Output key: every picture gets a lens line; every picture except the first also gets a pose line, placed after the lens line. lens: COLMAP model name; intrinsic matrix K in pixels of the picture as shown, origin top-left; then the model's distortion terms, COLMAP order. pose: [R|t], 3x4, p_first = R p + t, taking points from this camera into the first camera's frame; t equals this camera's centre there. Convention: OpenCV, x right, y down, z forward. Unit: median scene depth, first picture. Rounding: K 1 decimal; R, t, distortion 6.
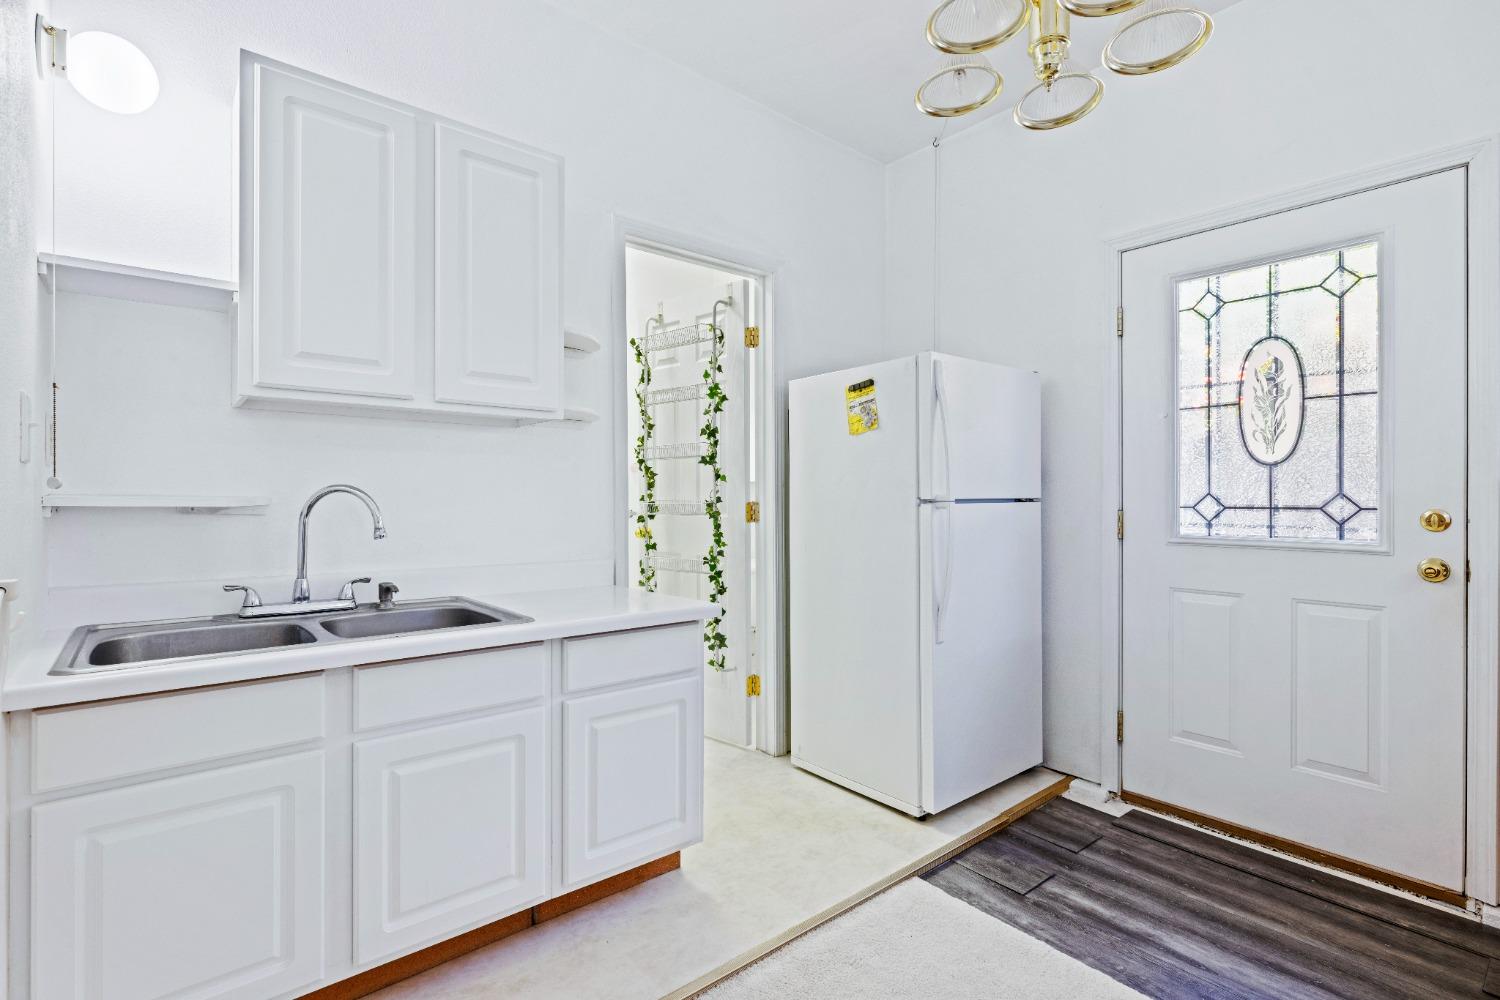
lens RADIAL K [[713.4, 0, 751.7], [0, 713.4, 495.9], [0, 0, 1]] dist [-0.007019, 0.004551]
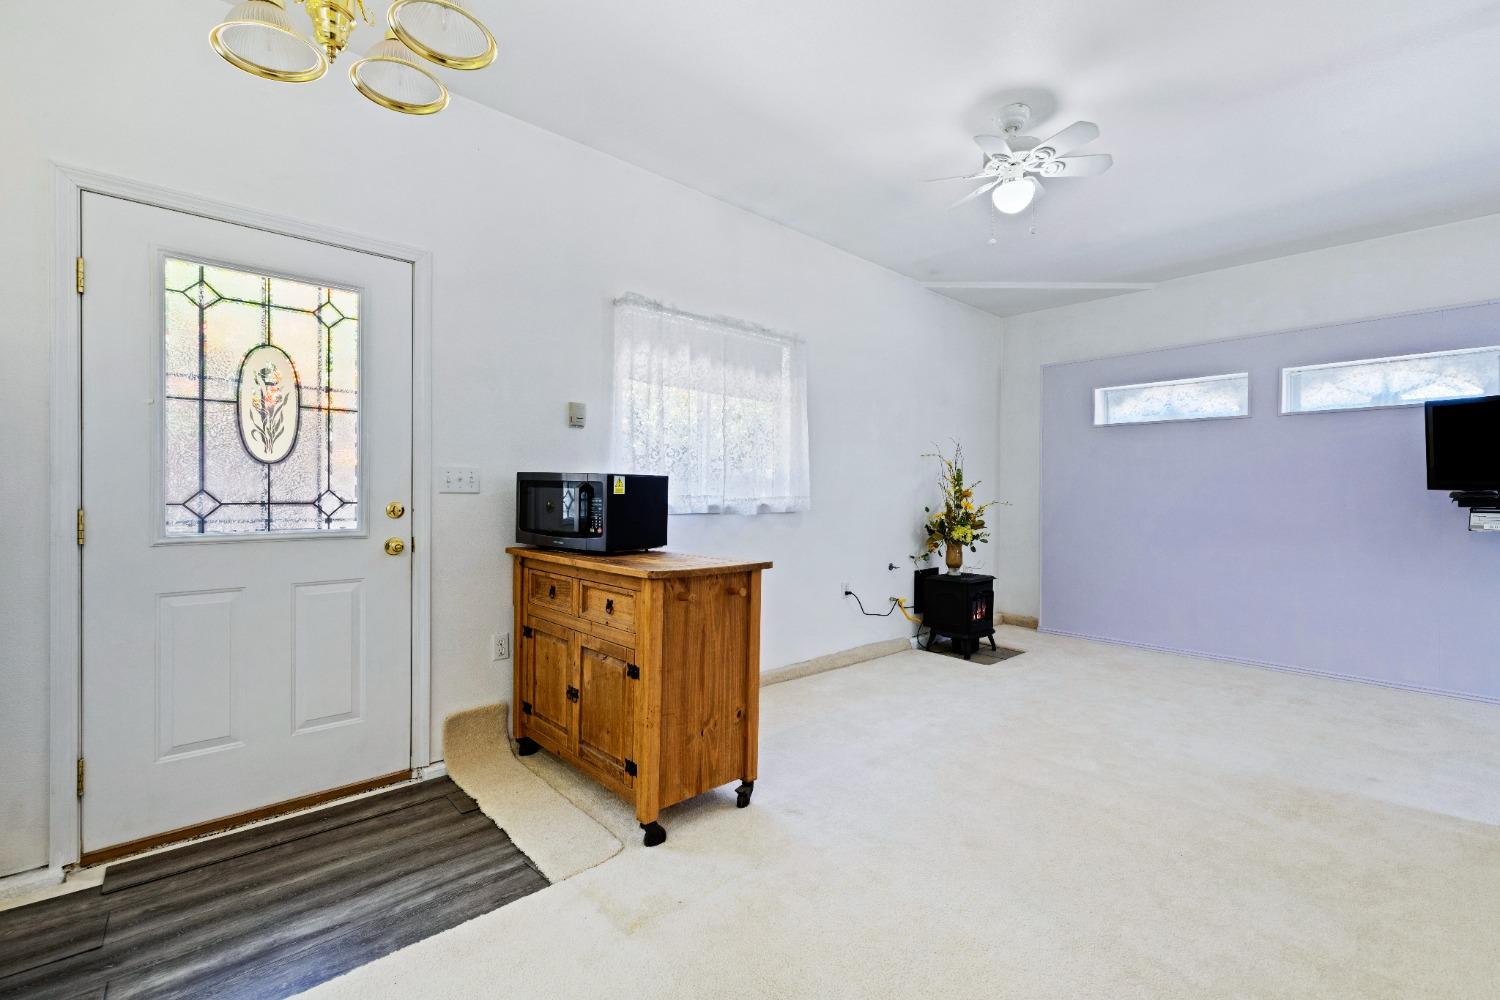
lens RADIAL K [[642.9, 0, 759.2], [0, 642.9, 498.2], [0, 0, 1]] dist [0.003831, 0.001274]
pose [[-0.041402, -0.008067, 0.999110, -0.292582], [-0.001857, 0.999966, 0.007997, -0.000464], [-0.999141, -0.001525, -0.041416, 0.312948]]
